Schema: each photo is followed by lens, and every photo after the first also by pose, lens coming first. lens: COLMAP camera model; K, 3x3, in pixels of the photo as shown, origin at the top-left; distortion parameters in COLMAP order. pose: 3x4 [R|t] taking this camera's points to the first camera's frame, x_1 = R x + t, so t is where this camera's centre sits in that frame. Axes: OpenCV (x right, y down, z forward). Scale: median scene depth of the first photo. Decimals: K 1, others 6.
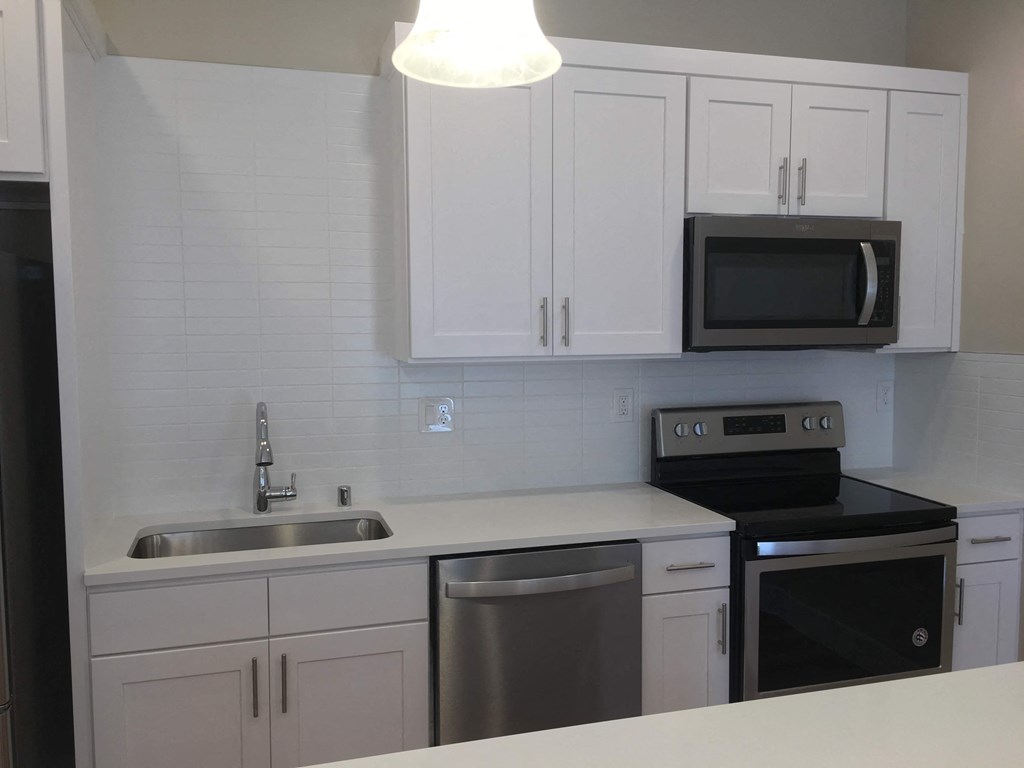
lens RADIAL K [[874.9, 0, 512.0], [0, 874.9, 384.0], [0, 0, 1]] dist [0.087619, -0.113120]
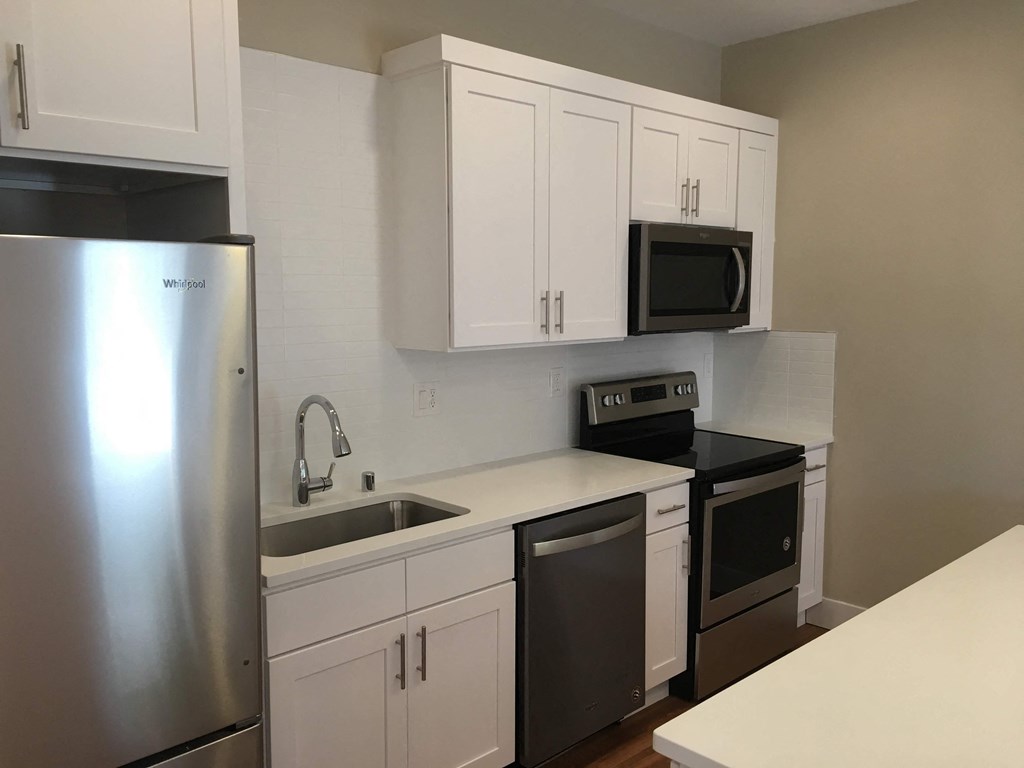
lens RADIAL K [[874.9, 0, 512.0], [0, 874.9, 384.0], [0, 0, 1]] dist [0.087619, -0.113120]
pose [[0.889575, -0.045843, 0.454483, -0.495679], [0.032256, 0.998772, 0.037609, -0.020726], [-0.455649, -0.018797, 0.889961, 0.001025]]
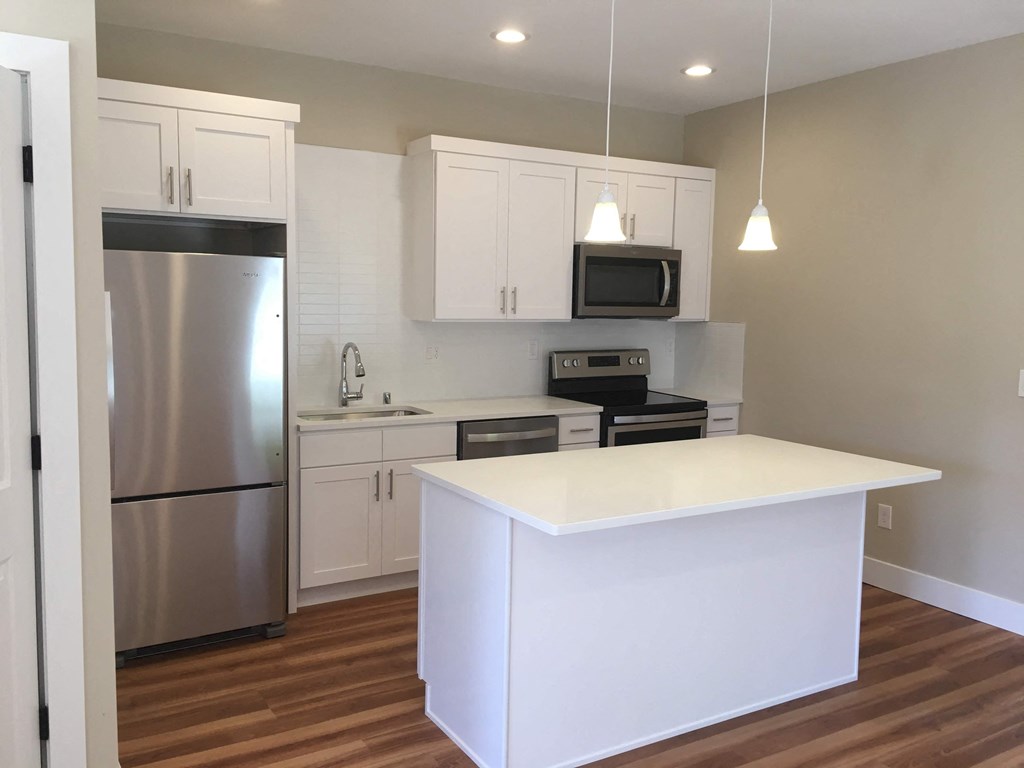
lens RADIAL K [[869.1, 0, 512.0], [0, 869.1, 384.0], [0, 0, 1]] dist [0.077245, -0.102646]
pose [[0.969084, -0.002311, 0.246721, -0.368412], [-0.004139, 0.999663, 0.025622, 0.053177], [-0.246697, -0.025851, 0.968748, -0.711879]]
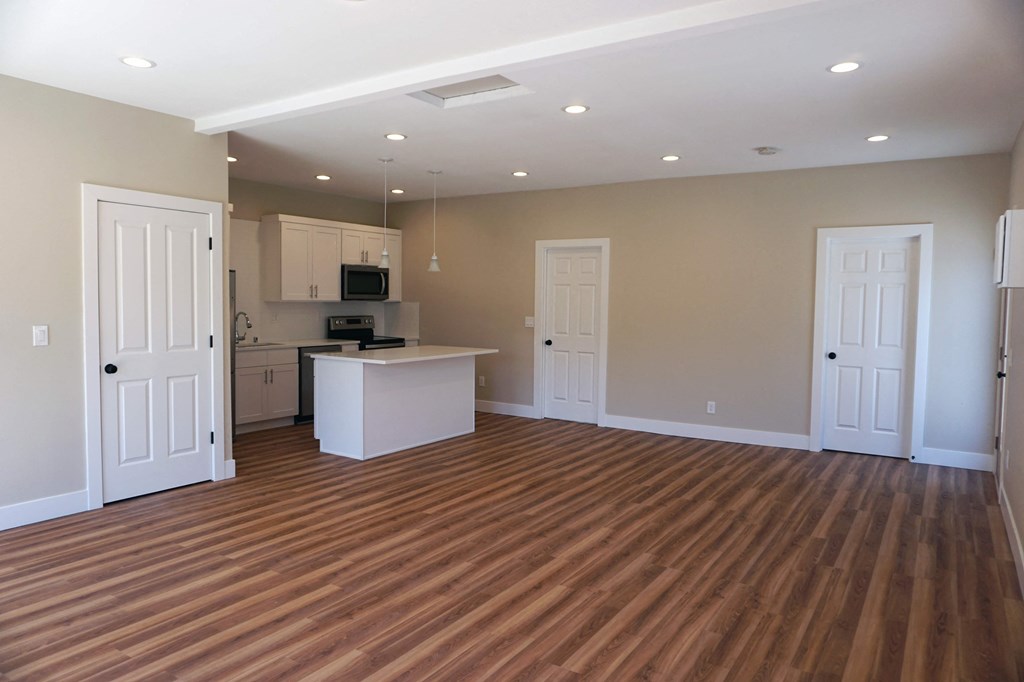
lens RADIAL K [[685.5, 0, 512.0], [0, 685.5, 341.0], [0, 0, 1]] dist [-0.060655, 0.053101]
pose [[0.765098, -0.025107, 0.643424, -1.135621], [0.033134, 0.999451, -0.000401, 0.164120], [-0.643061, 0.021626, 0.765510, -1.712878]]
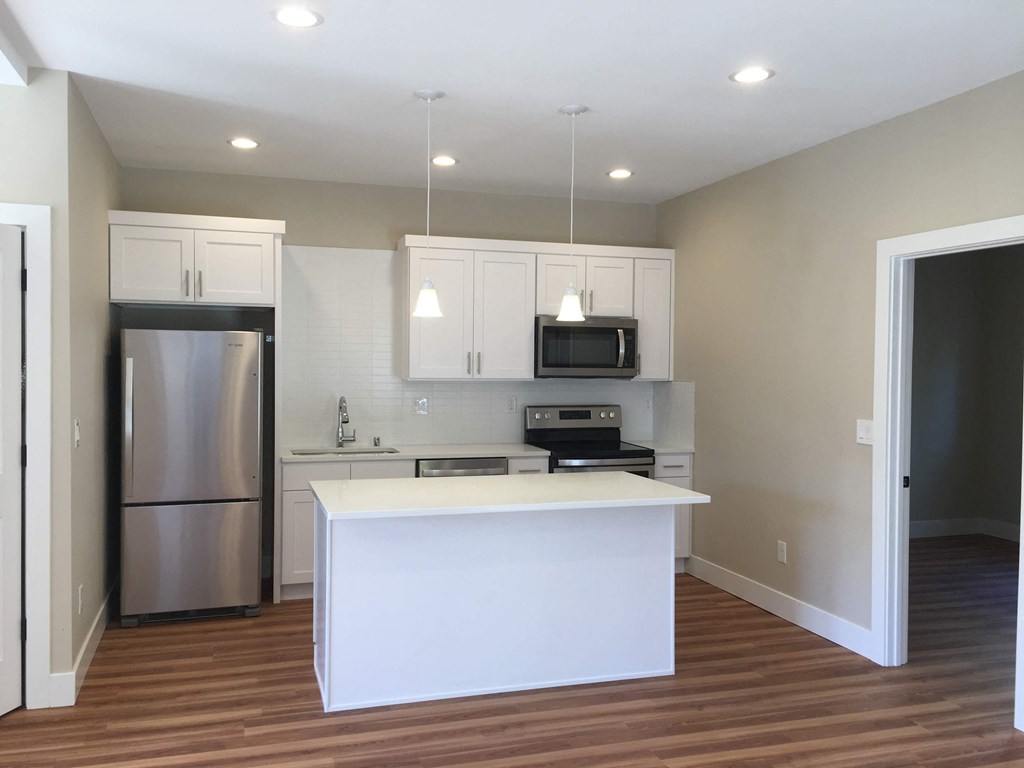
lens RADIAL K [[869.1, 0, 512.0], [0, 869.1, 384.0], [0, 0, 1]] dist [0.077245, -0.102646]
pose [[0.999752, 0.014527, 0.016853, 0.103078], [-0.013638, 0.998568, -0.051737, 0.090243], [-0.017581, 0.051494, 0.998519, -1.140725]]
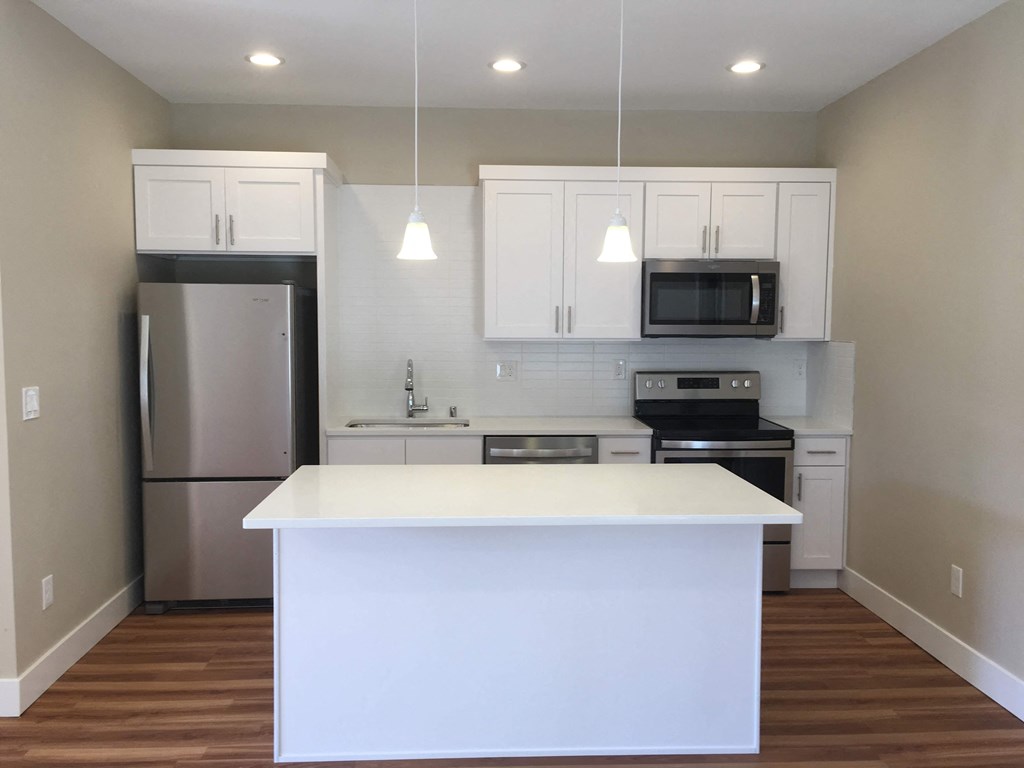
lens RADIAL K [[869.1, 0, 512.0], [0, 869.1, 384.0], [0, 0, 1]] dist [0.077245, -0.102646]
pose [[0.971024, 0.027957, -0.237340, 0.359730], [-0.027685, 0.999607, 0.004481, 0.055549], [0.237372, 0.002220, 0.971416, -0.749770]]
